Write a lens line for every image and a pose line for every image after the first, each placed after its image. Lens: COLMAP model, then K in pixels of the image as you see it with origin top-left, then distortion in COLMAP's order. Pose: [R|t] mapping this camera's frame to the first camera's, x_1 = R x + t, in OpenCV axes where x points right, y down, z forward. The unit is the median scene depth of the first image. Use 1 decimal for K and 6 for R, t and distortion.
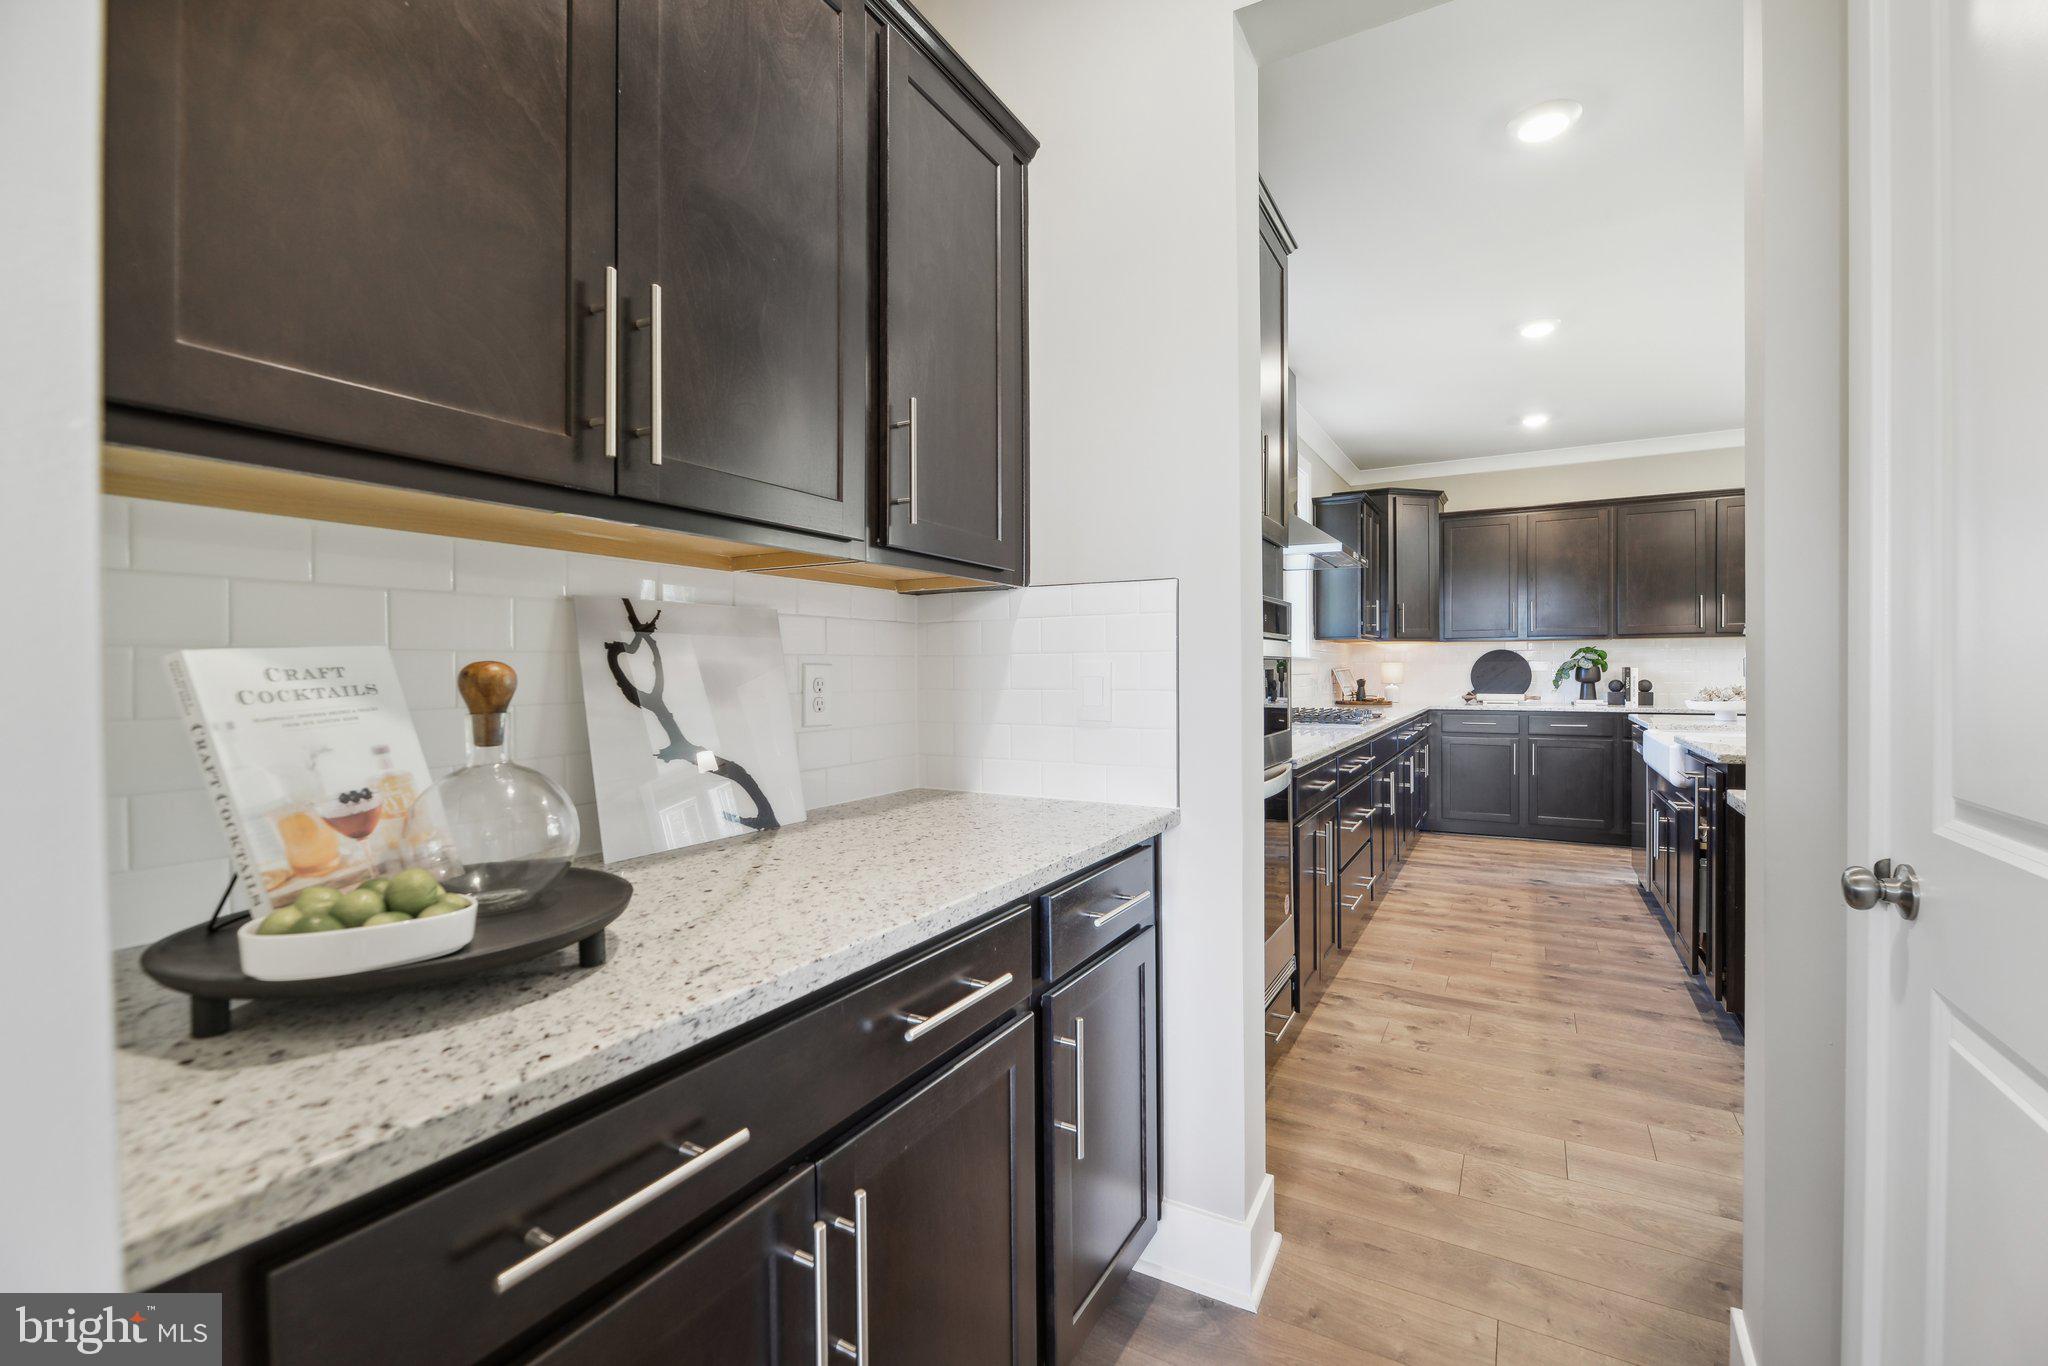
lens RADIAL K [[883.7, 0, 1020.9], [0, 883.7, 666.0], [0, 0, 1]] dist [0.006004, -0.004668]
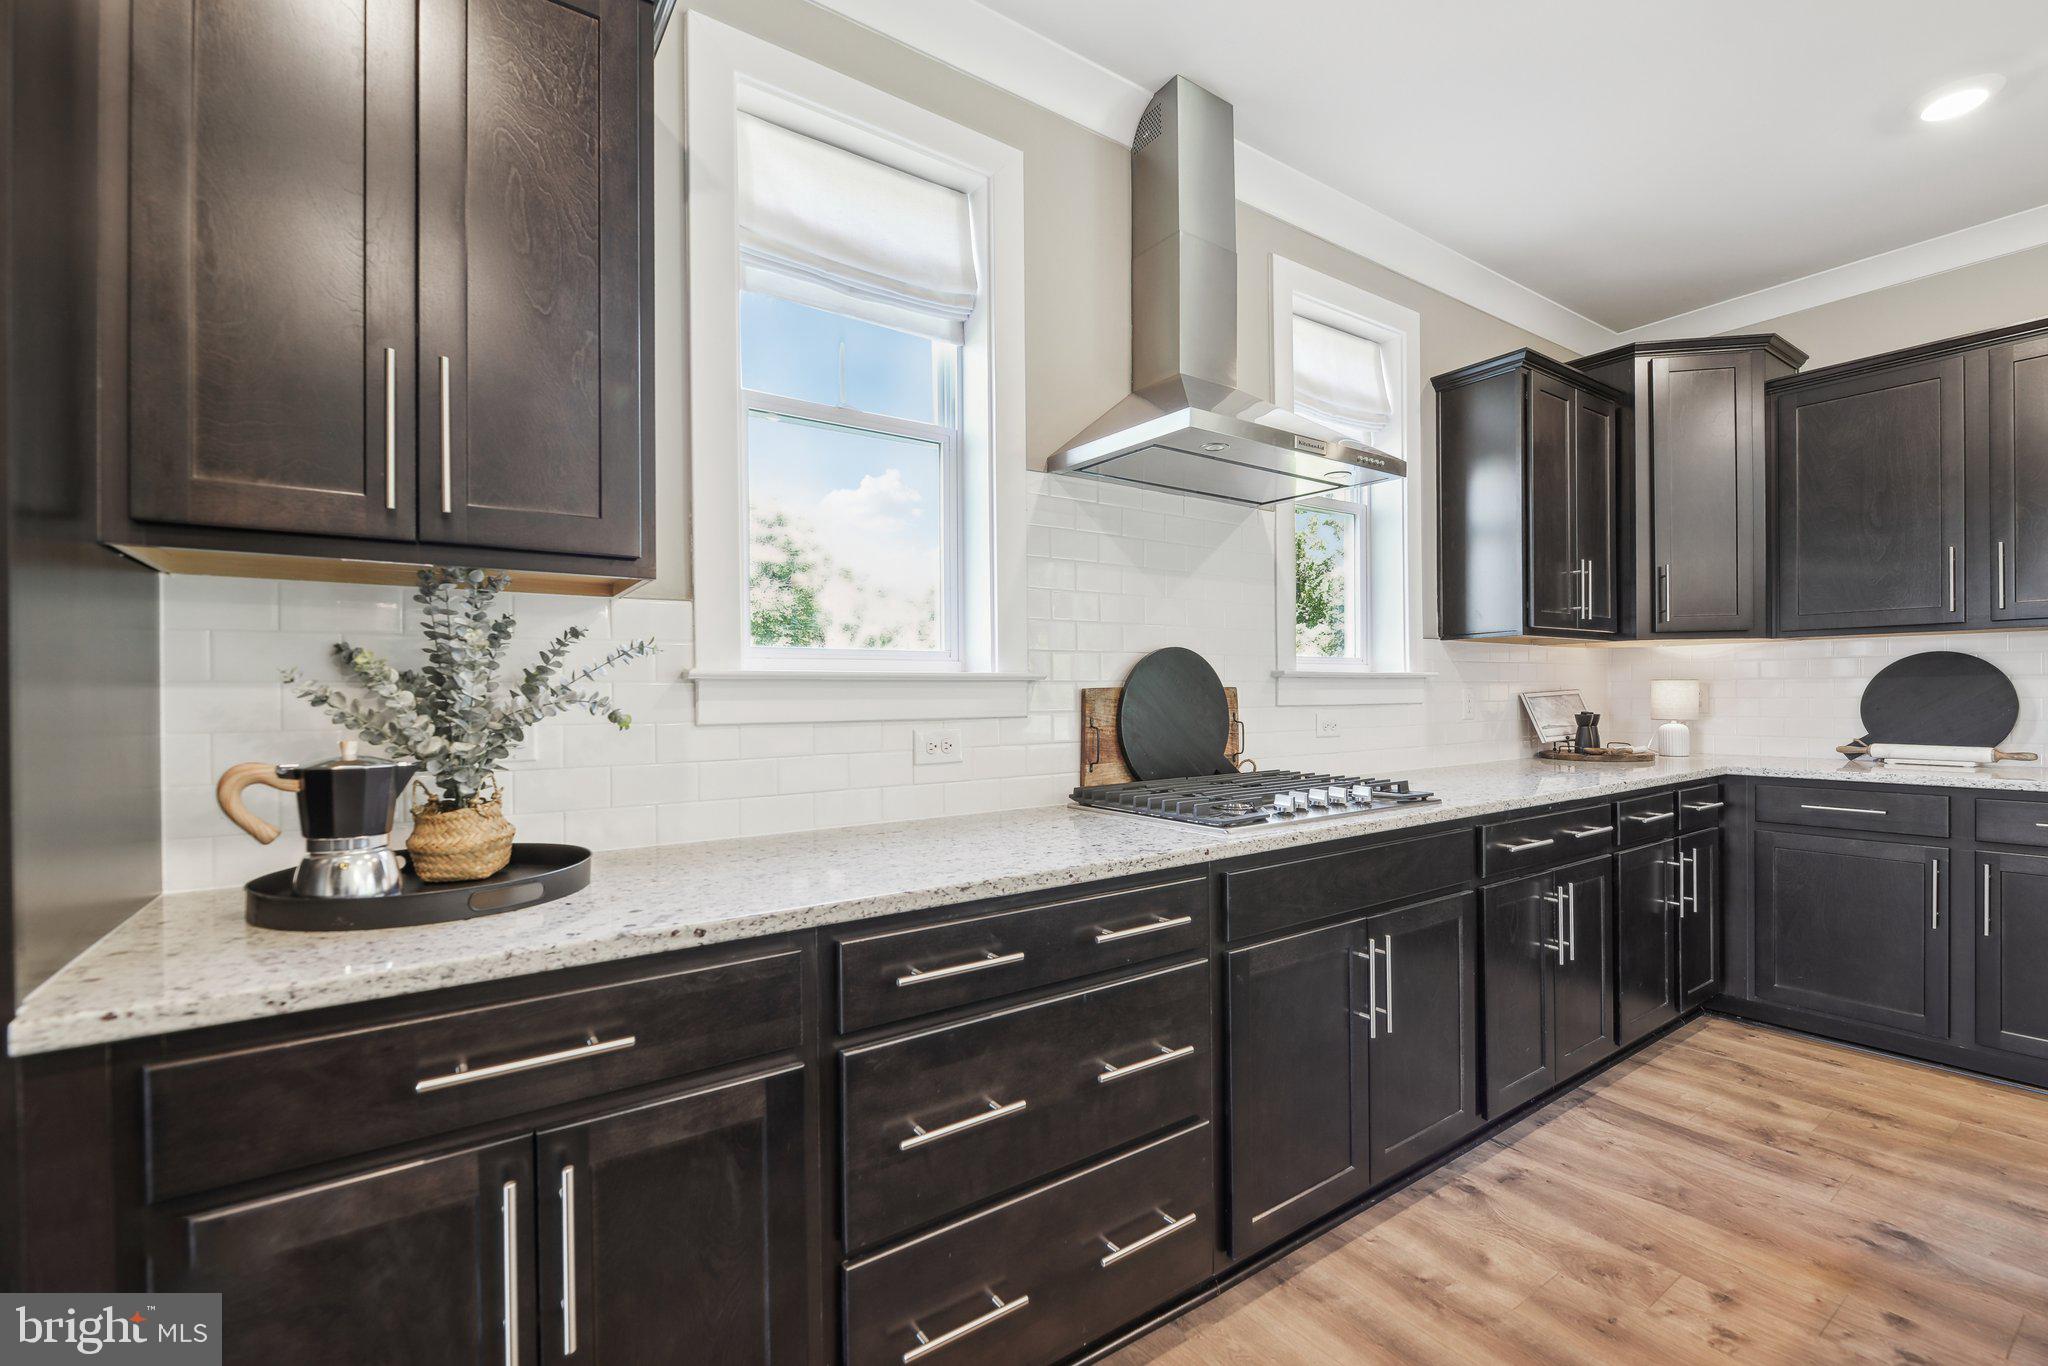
lens RADIAL K [[883.7, 0, 1038.1], [0, 883.7, 689.7], [0, 0, 1]] dist [0.006004, -0.004668]
pose [[0.904077, -0.006048, -0.427328, 0.329388], [0.006412, 0.999979, -0.000588, -0.001118], [0.427323, -0.002208, 0.904097, 0.390390]]
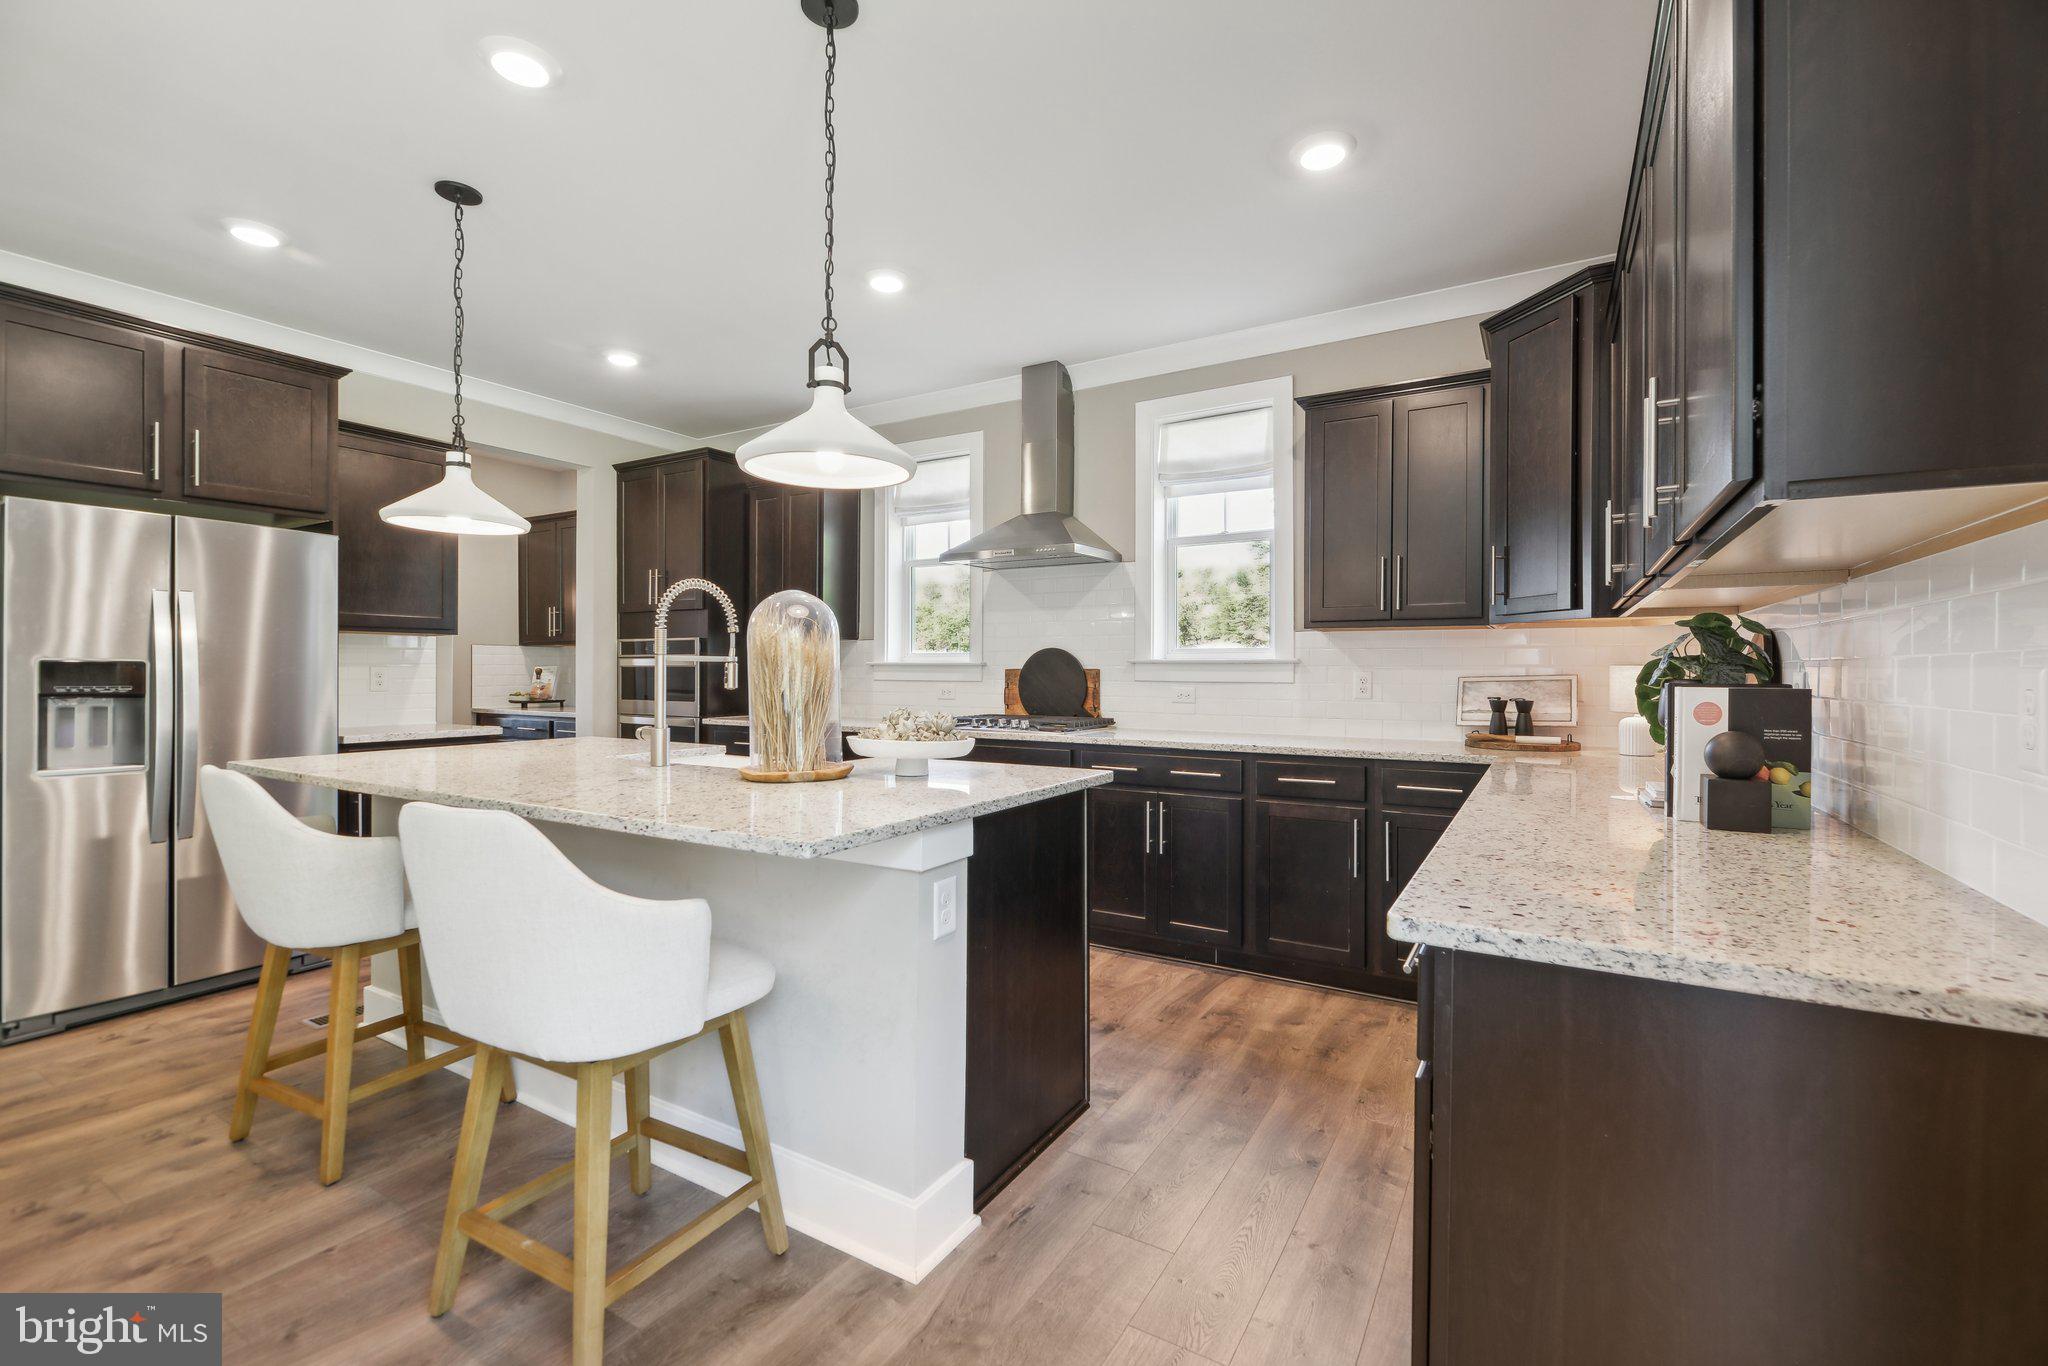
lens RADIAL K [[883.7, 0, 1032.5], [0, 883.7, 686.2], [0, 0, 1]] dist [0.006004, -0.004668]
pose [[-0.057247, 0.012018, -0.998288, 0.942156], [-0.002492, 0.999923, 0.012180, 0.003068], [0.998357, 0.003185, -0.057213, 0.784093]]
